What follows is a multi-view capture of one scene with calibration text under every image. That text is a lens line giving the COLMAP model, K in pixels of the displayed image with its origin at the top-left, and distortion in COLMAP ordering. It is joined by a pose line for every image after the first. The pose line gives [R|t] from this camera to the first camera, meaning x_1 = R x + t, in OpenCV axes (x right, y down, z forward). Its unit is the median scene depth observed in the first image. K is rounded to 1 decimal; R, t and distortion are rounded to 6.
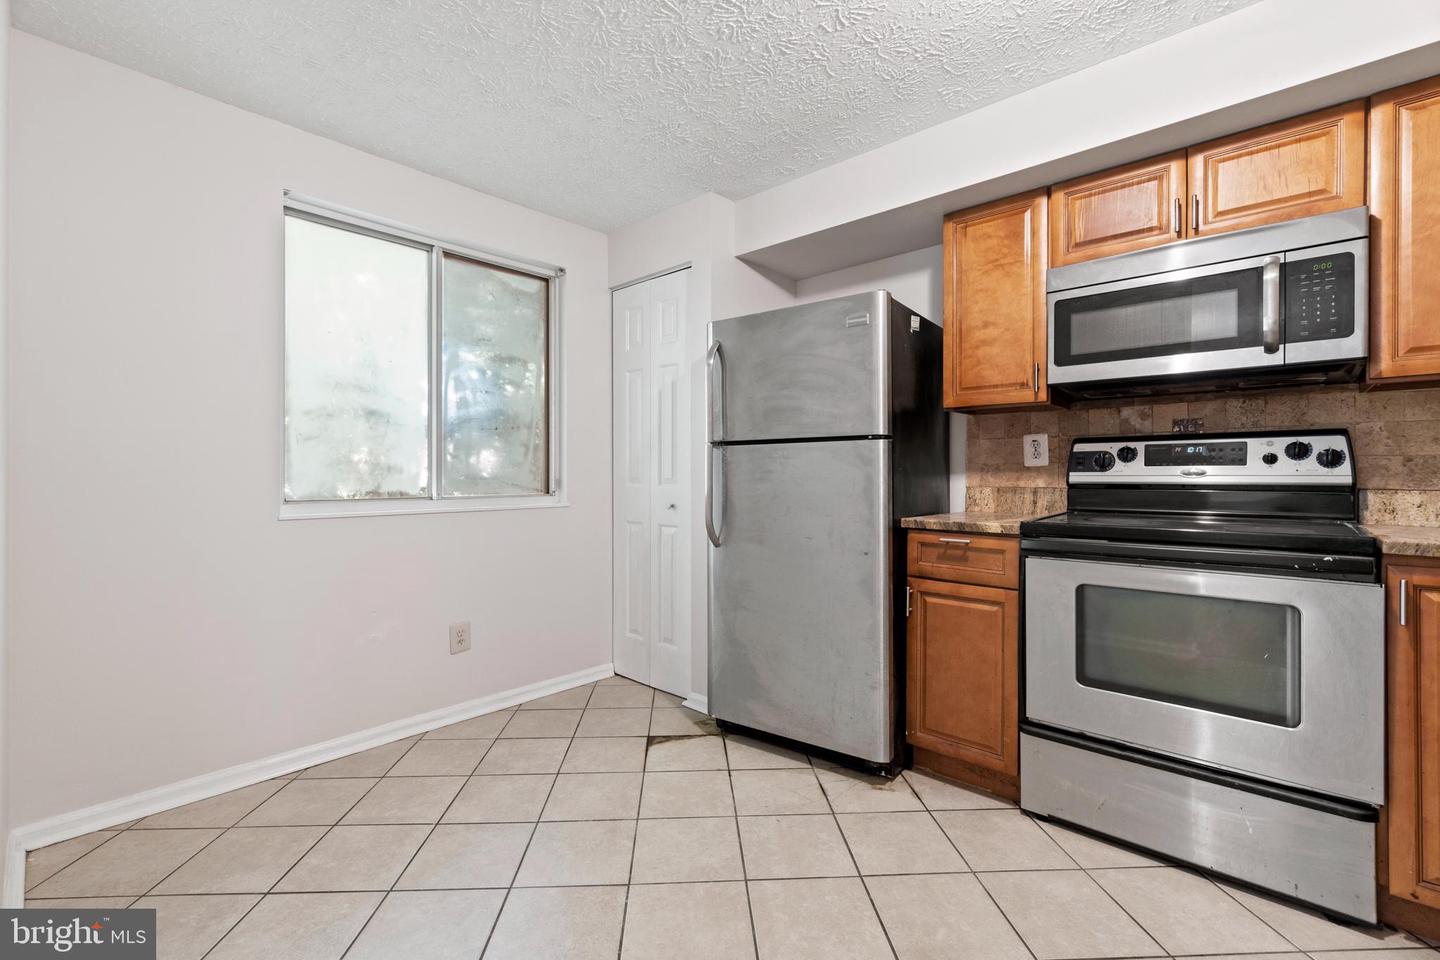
lens RADIAL K [[635.5, 0, 677.4], [0, 635.5, 474.5], [0, 0, 1]] dist [-0.000208, -0.000086]
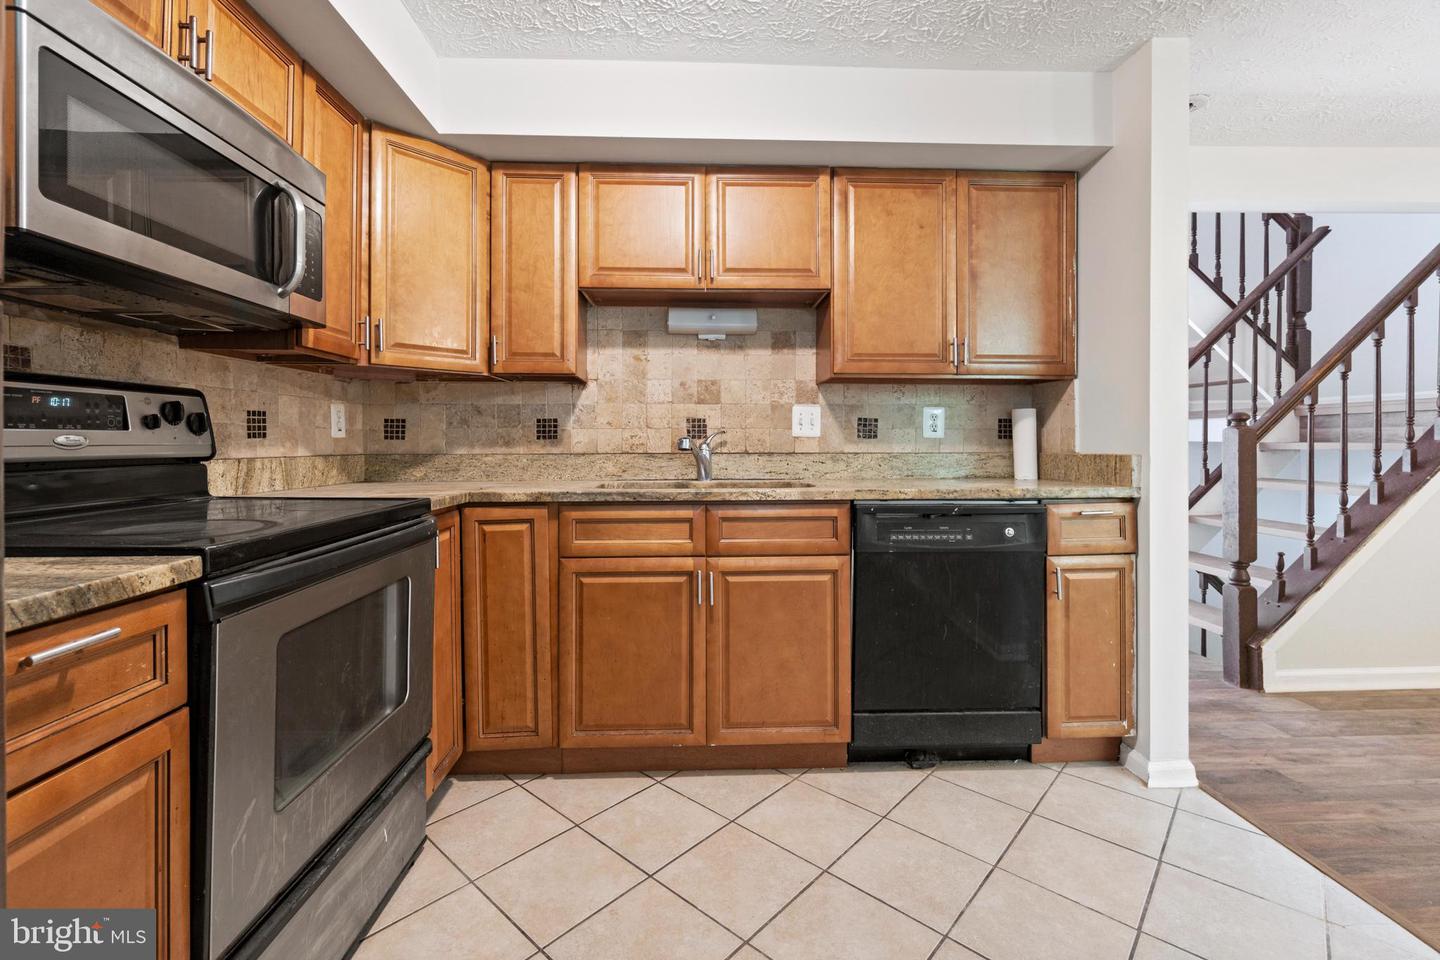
lens RADIAL K [[620.5, 0, 715.4], [0, 620.5, 441.3], [0, 0, 1]] dist [-0.003157, -0.000002]
pose [[-0.724406, -0.001184, 0.689373, -0.028626], [-0.000268, 0.999999, 0.001436, -0.003181], [-0.689374, 0.000855, -0.724406, 1.003385]]
